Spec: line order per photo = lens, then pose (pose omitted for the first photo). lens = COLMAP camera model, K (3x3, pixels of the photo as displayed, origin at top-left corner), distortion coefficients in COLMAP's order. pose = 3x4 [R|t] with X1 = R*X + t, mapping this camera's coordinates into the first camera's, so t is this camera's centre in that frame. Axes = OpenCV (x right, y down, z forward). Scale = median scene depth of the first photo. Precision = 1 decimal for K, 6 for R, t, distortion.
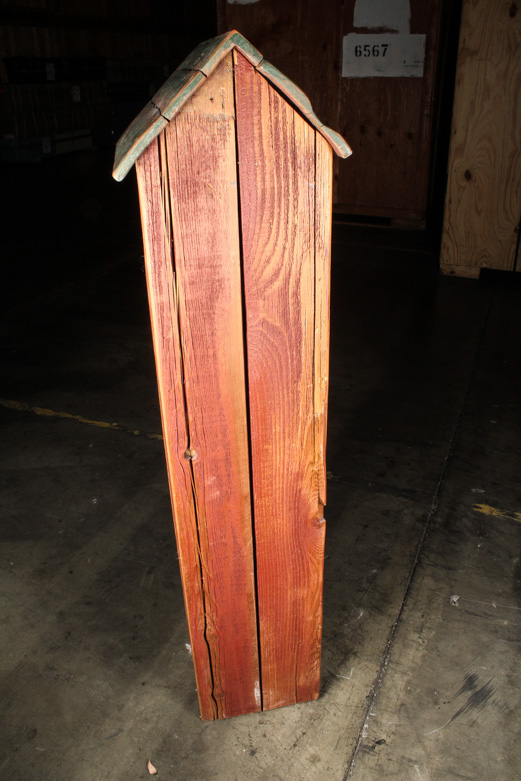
lens RADIAL K [[663.5, 0, 263.4], [0, 663.5, 390.1], [0, 0, 1]] dist [-0.156092, 0.135211]
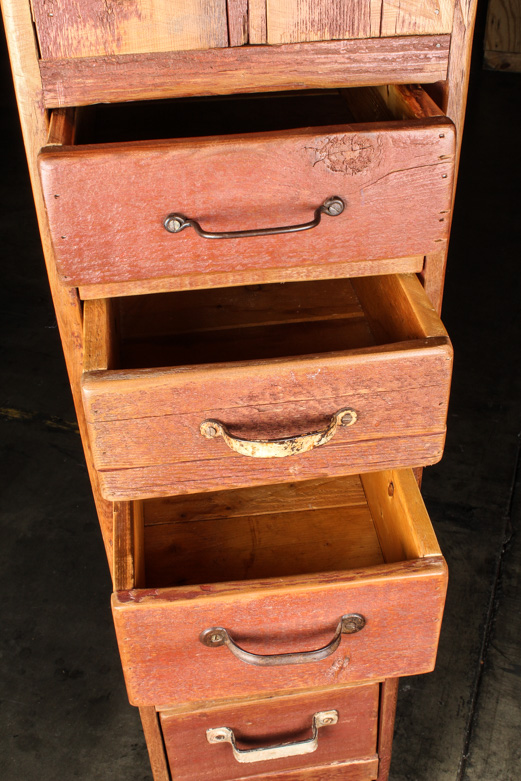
lens RADIAL K [[908.7, 0, 264.4], [0, 908.7, 388.5], [0, 0, 1]] dist [-0.055302, 0.000000]
pose [[0.997288, -0.050933, 0.053133, 0.024762], [0.039932, 0.980831, 0.190724, -0.120024], [-0.061829, -0.188085, 0.980205, 0.327391]]
